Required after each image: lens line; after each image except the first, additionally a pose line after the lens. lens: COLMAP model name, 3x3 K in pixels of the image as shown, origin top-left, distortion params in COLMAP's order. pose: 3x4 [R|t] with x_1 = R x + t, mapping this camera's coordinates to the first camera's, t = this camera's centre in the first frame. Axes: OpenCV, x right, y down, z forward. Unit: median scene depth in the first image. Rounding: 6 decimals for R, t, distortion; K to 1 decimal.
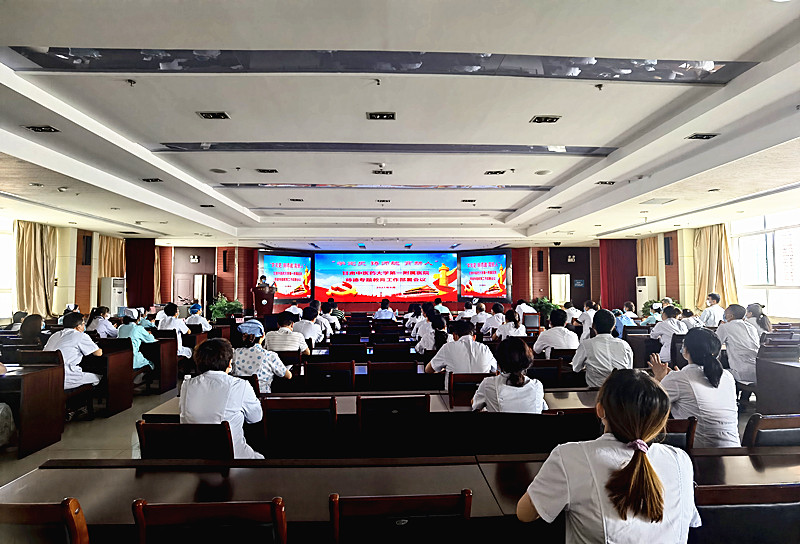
lens RADIAL K [[436.3, 0, 405.7], [0, 436.3, 278.9], [0, 0, 1]] dist [0.061911, -0.000459]
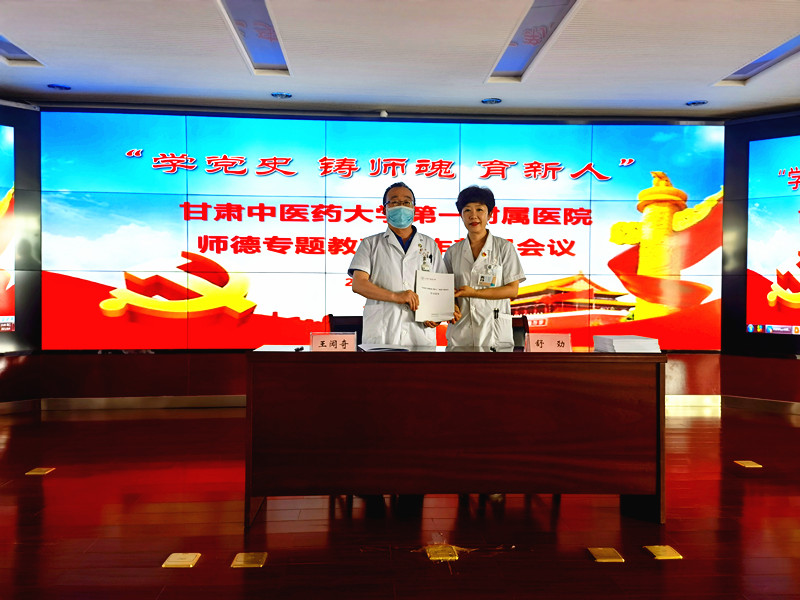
lens RADIAL K [[626.1, 0, 401.1], [0, 626.1, 294.3], [0, 0, 1]] dist [0.068883, 0.012634]
pose [[0.999932, 0.010952, -0.003944, -0.038345], [-0.010838, 0.999554, 0.027818, 0.017074], [0.004247, -0.027774, 0.999605, 0.696719]]
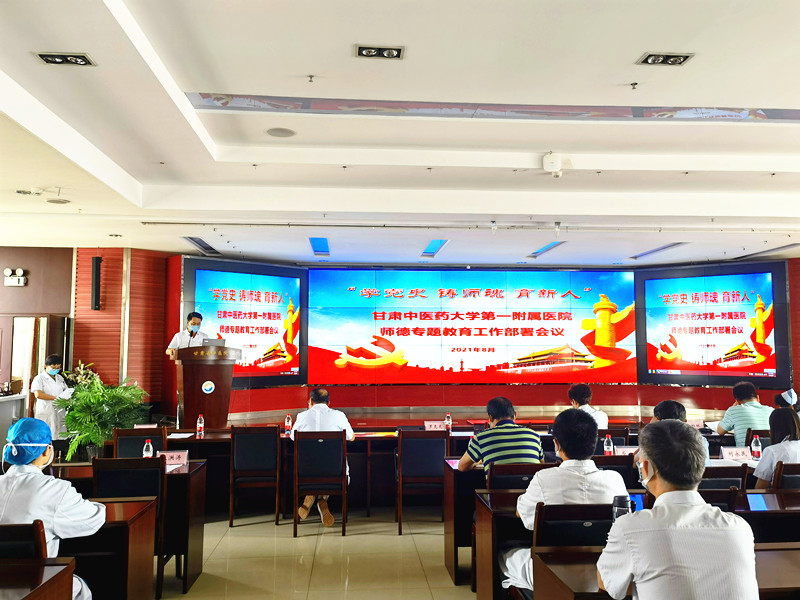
lens RADIAL K [[681.1, 0, 399.9], [0, 681.1, 293.5], [0, 0, 1]] dist [0.085635, 0.022751]
pose [[0.999655, 0.004492, 0.025881, -0.135400], [-0.002811, 0.997906, -0.064620, 0.008165], [-0.026117, 0.064525, 0.997574, 0.328808]]
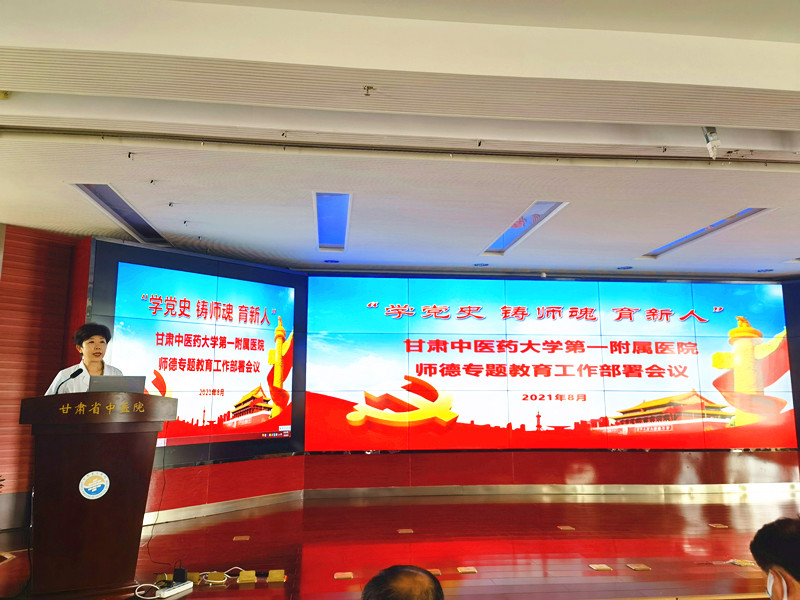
lens RADIAL K [[626.1, 0, 400.7], [0, 626.1, 299.7], [0, 0, 1]] dist [0.068883, 0.012634]
pose [[0.998219, 0.010941, 0.058646, -0.171236], [-0.003101, 0.991227, -0.132131, 0.011080], [-0.059577, 0.131714, 0.989496, 0.591840]]
